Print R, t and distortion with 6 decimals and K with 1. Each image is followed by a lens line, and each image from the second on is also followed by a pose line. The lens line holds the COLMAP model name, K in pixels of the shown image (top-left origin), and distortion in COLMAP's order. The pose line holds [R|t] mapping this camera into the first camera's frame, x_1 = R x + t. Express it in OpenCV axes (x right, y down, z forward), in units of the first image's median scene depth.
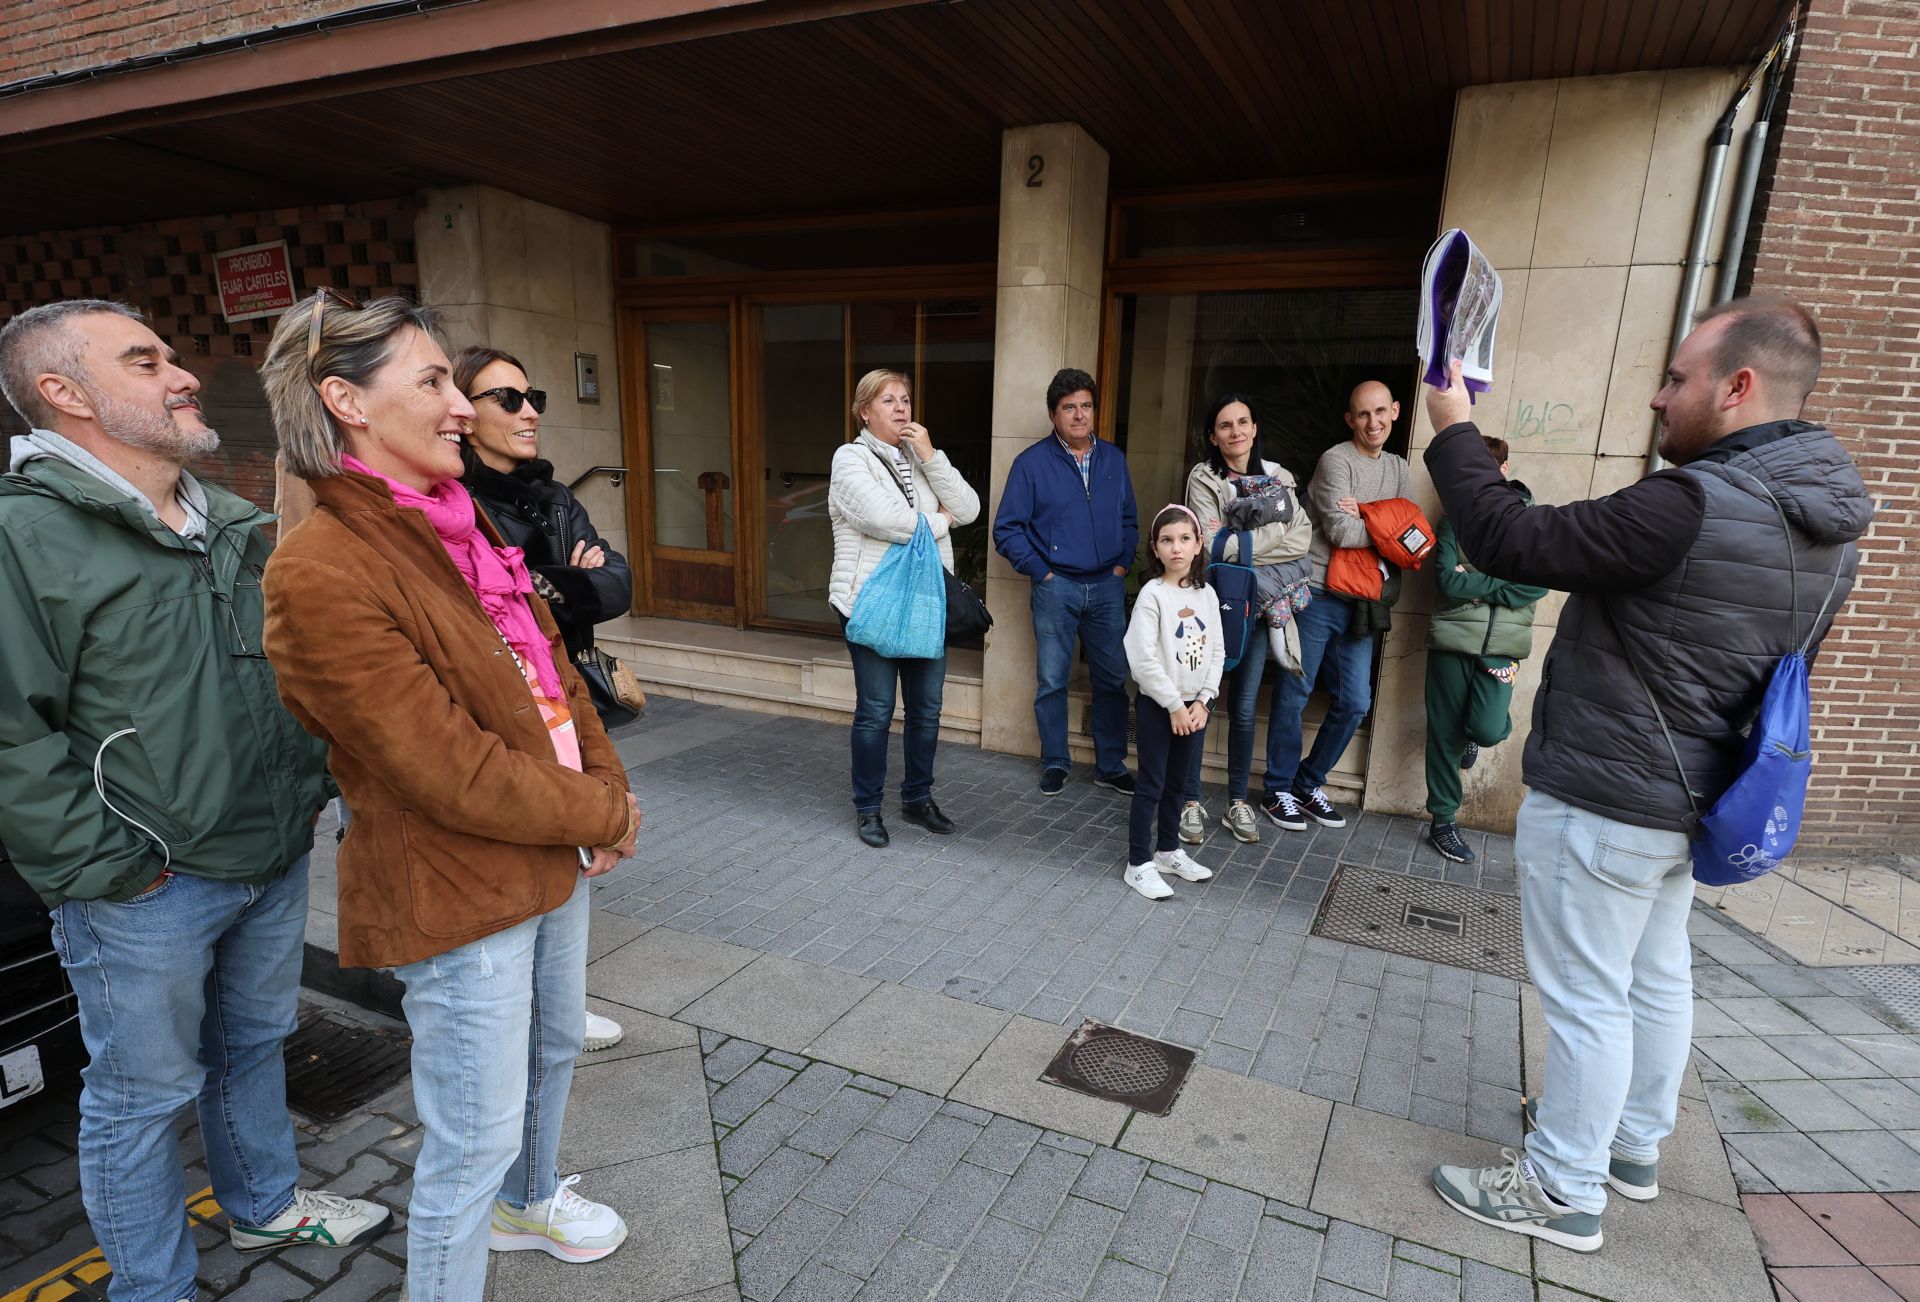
lens RADIAL K [[1035.8, 0, 965.7], [0, 1035.8, 735.8], [0, 0, 1]] dist [0.000022, -0.000914]
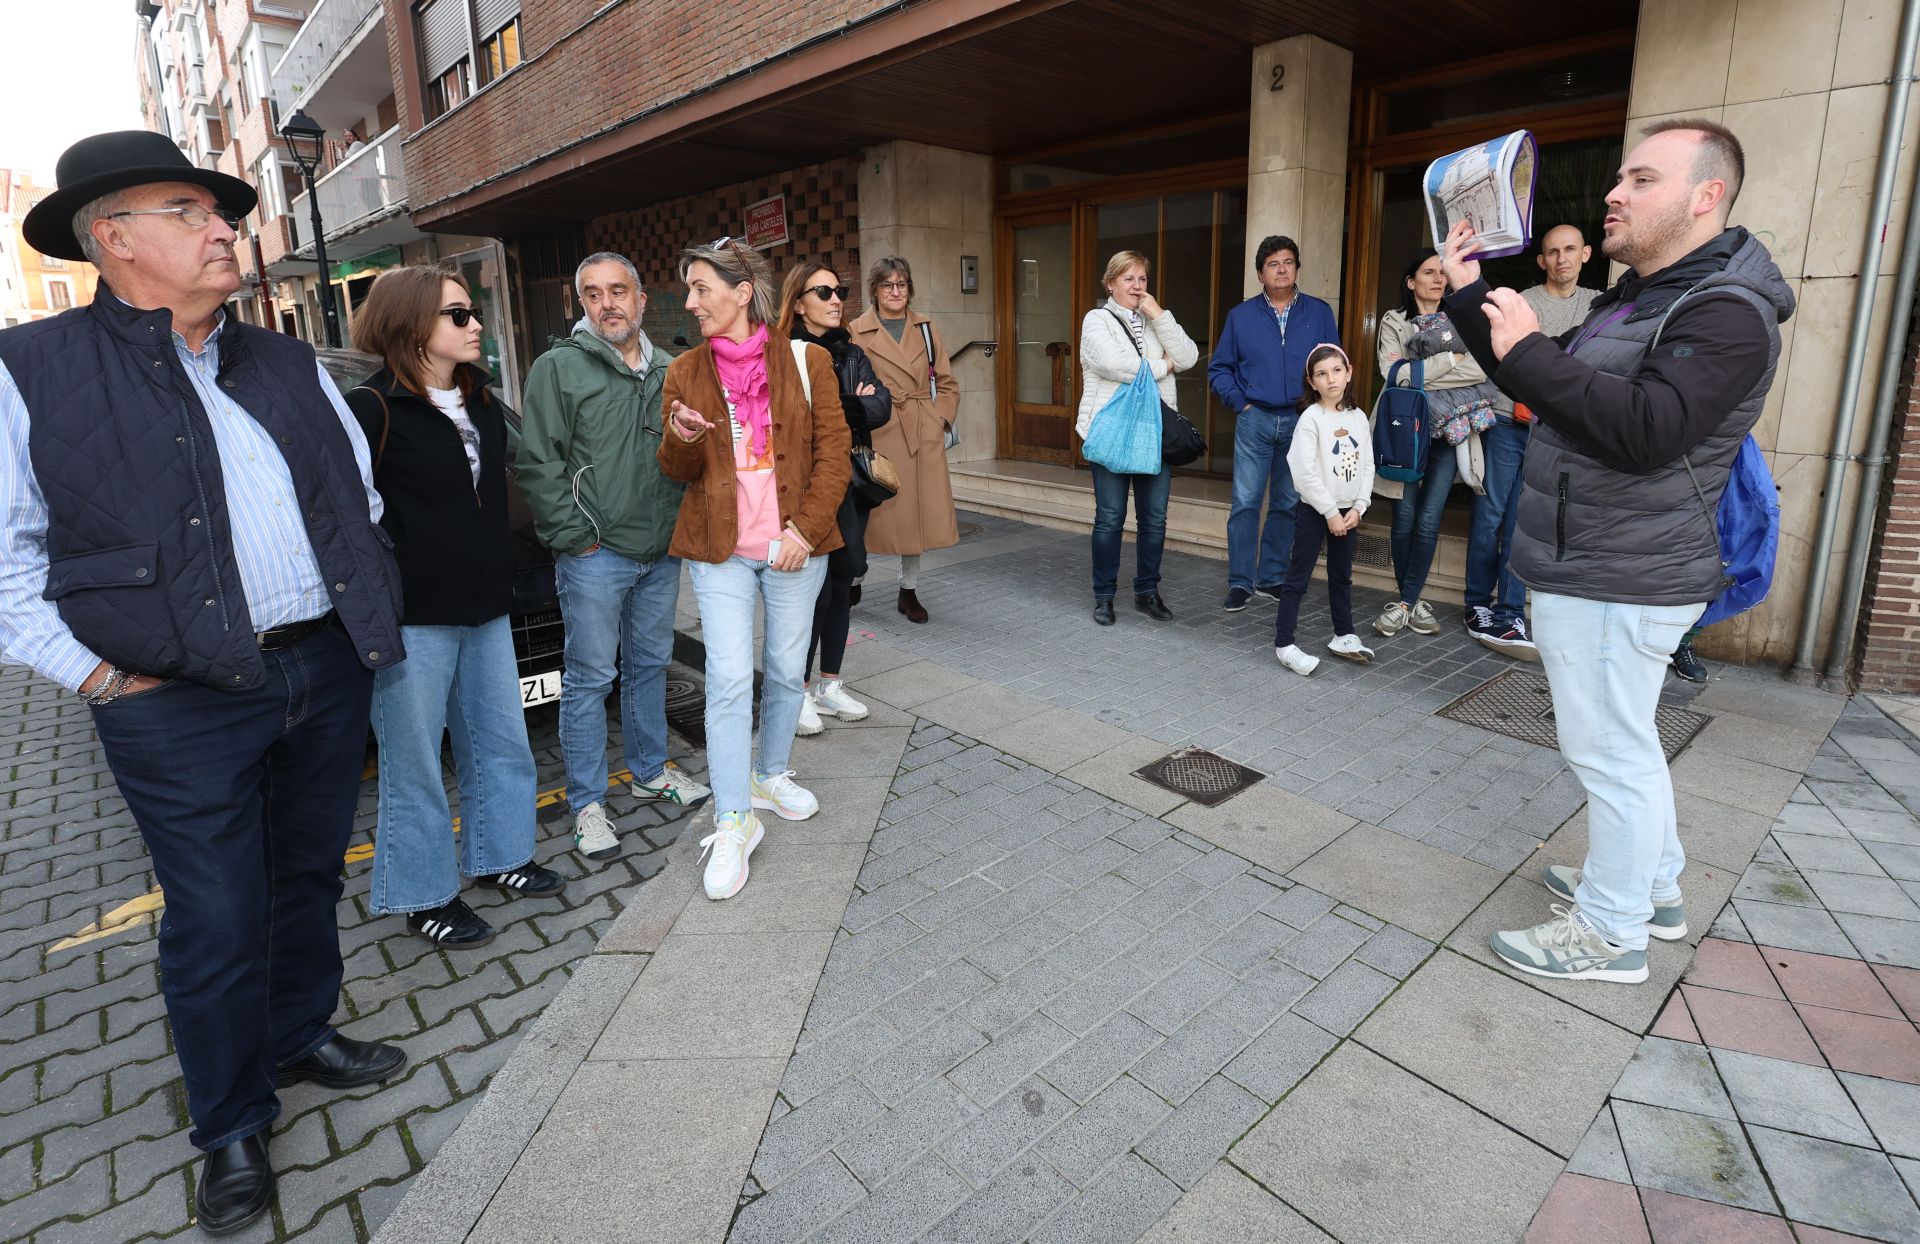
lens RADIAL K [[952.1, 0, 960.0], [0, 952.1, 527.1], [0, 0, 1]] dist [0.000844, -0.000069]
pose [[0.914678, 0.039047, -0.402292, 0.214897], [-0.065597, 0.996468, -0.052426, 0.061632], [0.398824, 0.074342, 0.914009, -0.129158]]
